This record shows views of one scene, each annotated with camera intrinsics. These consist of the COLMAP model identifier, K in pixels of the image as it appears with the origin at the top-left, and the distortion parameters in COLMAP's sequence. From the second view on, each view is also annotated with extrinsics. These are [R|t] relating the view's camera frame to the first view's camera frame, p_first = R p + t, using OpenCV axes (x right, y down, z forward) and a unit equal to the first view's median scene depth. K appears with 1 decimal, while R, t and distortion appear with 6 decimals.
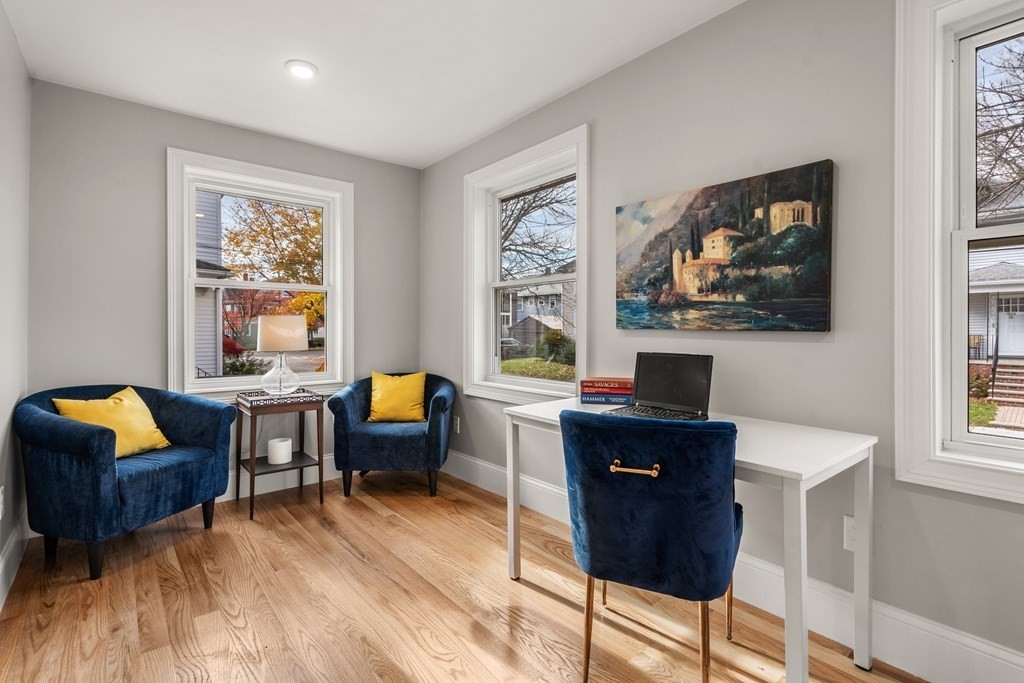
lens RADIAL K [[474.4, 0, 508.1], [0, 474.4, 330.5], [0, 0, 1]] dist [0.002325, 0.000457]
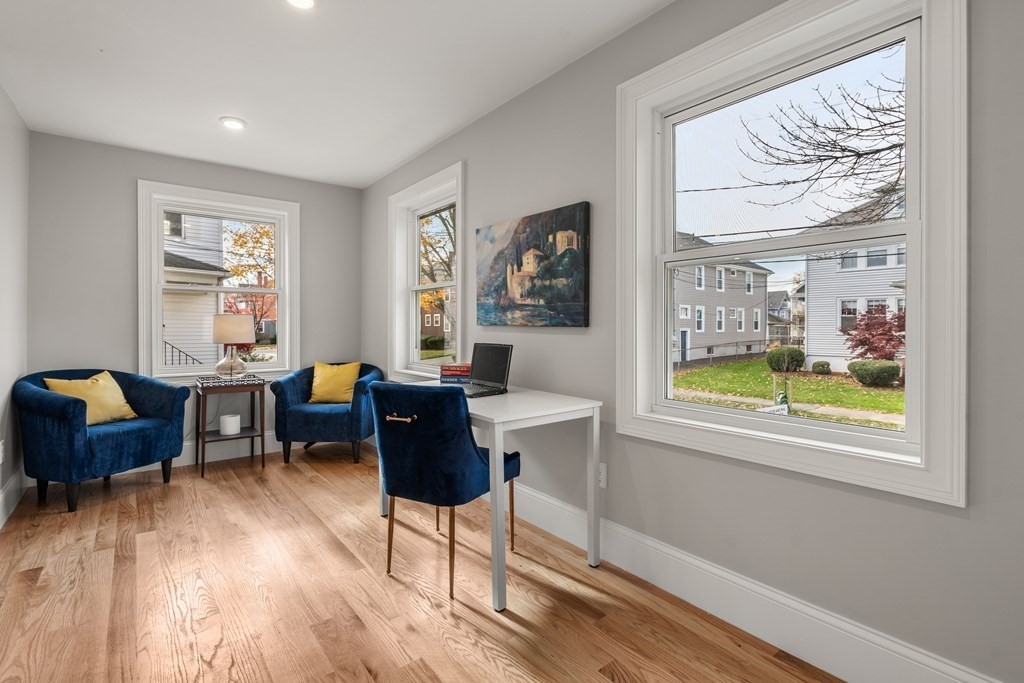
lens RADIAL K [[475.1, 0, 508.3], [0, 475.1, 328.5], [0, 0, 1]] dist [0.000566, 0.001079]
pose [[0.999601, 0.000539, -0.028253, 0.384482], [-0.000484, 0.999998, 0.001958, 0.003158], [0.028254, -0.001943, 0.999599, -0.293504]]
